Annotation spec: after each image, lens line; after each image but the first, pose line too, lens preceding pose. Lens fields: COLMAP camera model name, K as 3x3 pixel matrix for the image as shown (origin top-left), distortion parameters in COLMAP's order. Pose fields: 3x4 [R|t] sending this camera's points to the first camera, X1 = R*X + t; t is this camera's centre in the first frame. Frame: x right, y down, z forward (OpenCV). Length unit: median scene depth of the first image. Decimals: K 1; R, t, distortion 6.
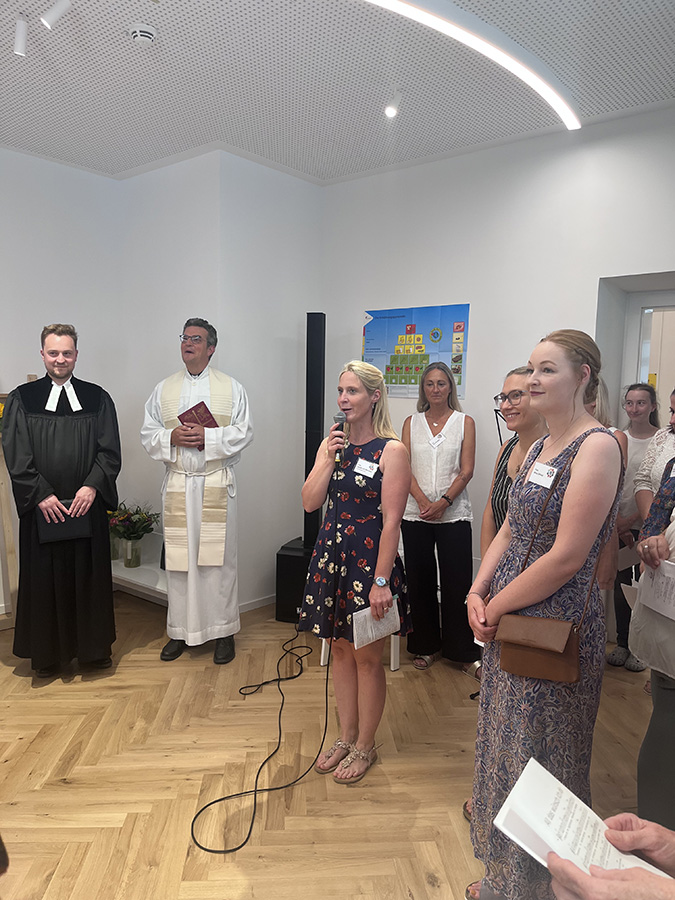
lens RADIAL K [[687.4, 0, 339.7], [0, 687.4, 454.1], [0, 0, 1]] dist [0.074545, -0.114699]
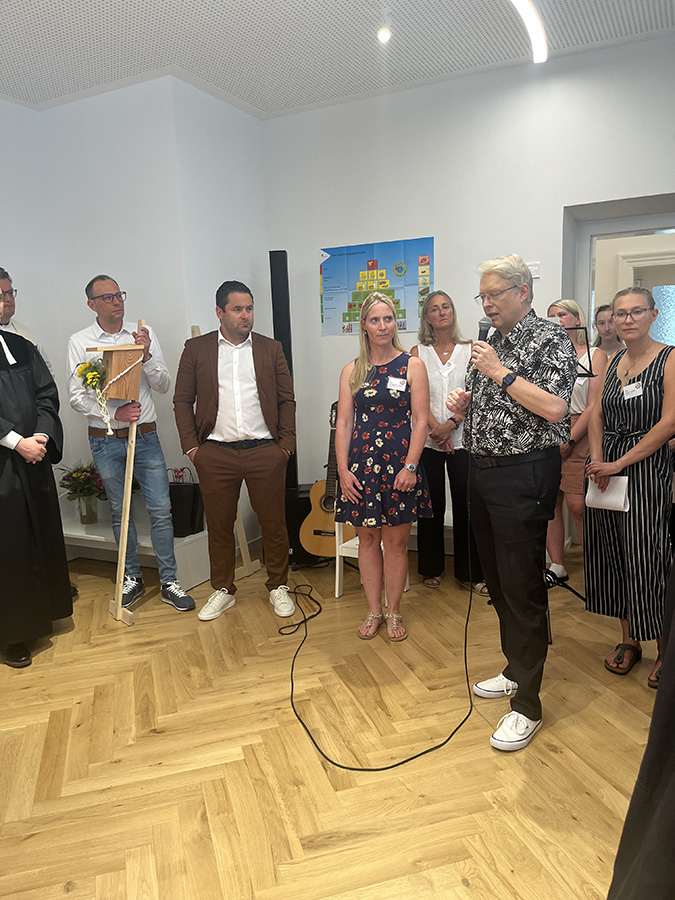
lens RADIAL K [[687.4, 0, 339.7], [0, 687.4, 454.1], [0, 0, 1]] dist [0.074545, -0.114699]
pose [[0.972344, -0.089144, 0.215870, -0.279940], [0.076359, 0.994835, 0.066878, 0.034778], [-0.220717, -0.048544, 0.974129, 0.015643]]
